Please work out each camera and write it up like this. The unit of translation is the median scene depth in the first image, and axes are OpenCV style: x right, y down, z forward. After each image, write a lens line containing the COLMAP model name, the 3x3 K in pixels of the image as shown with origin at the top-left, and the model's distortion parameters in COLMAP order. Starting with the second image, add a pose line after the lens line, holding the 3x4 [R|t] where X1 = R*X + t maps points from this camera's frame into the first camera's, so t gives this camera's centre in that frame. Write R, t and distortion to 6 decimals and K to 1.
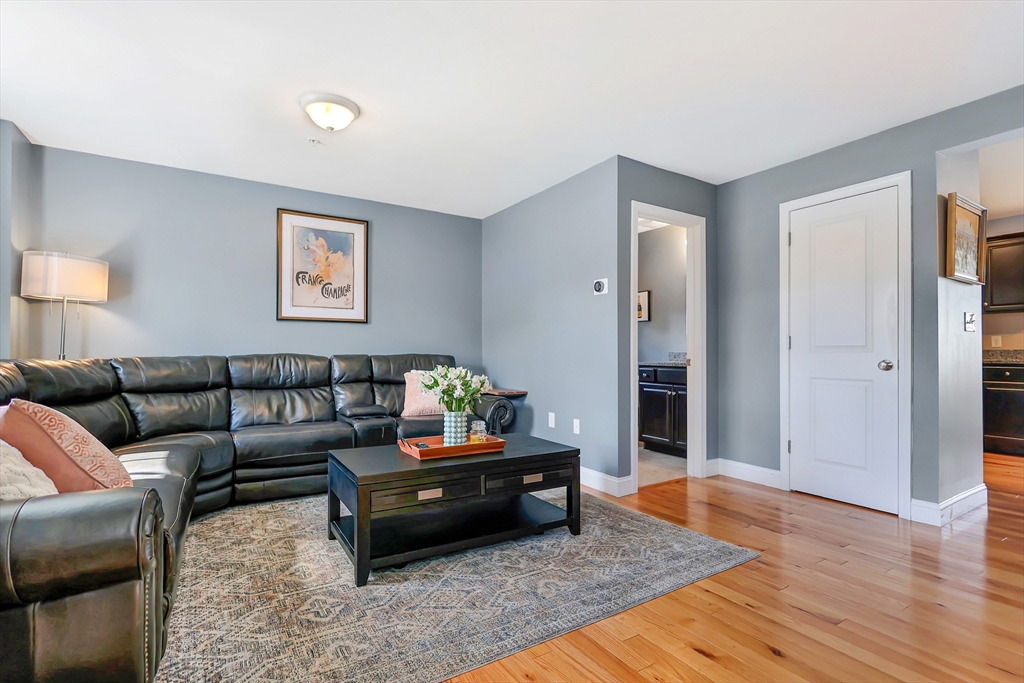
lens RADIAL K [[484.3, 0, 511.9], [0, 484.3, 357.8], [0, 0, 1]] dist [-0.002039, -0.000313]
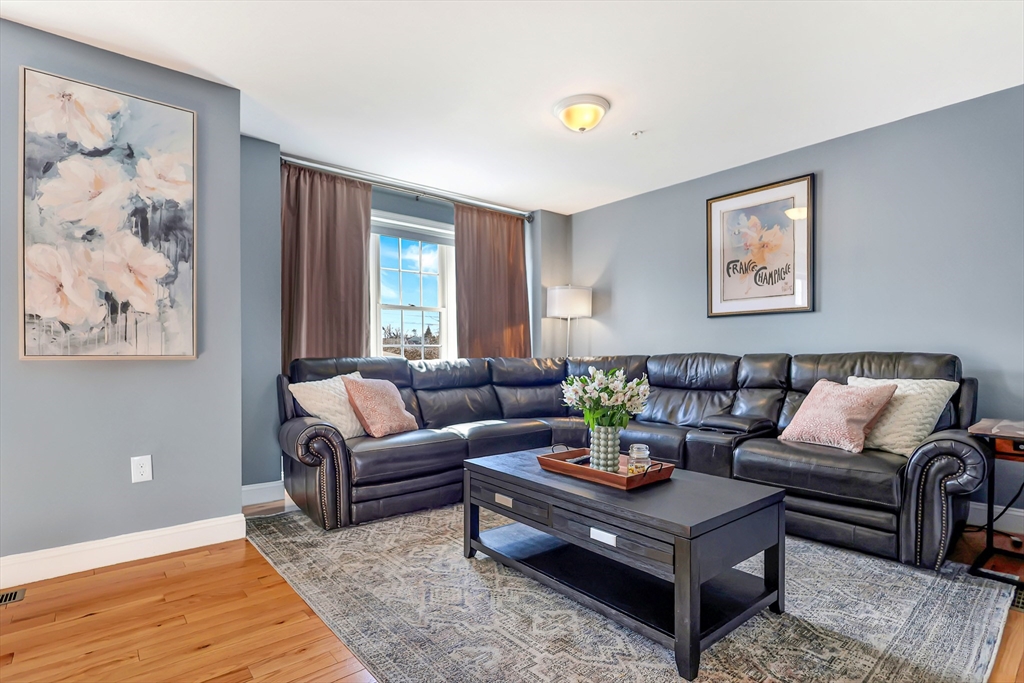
lens RADIAL K [[506.4, 0, 508.8], [0, 506.4, 364.4], [0, 0, 1]] dist [-0.002887, -0.000413]
pose [[0.135817, 0.020374, -0.990524, 0.445905], [-0.000576, 0.999790, 0.020485, -0.006100], [0.990734, -0.002212, 0.135800, 0.472112]]
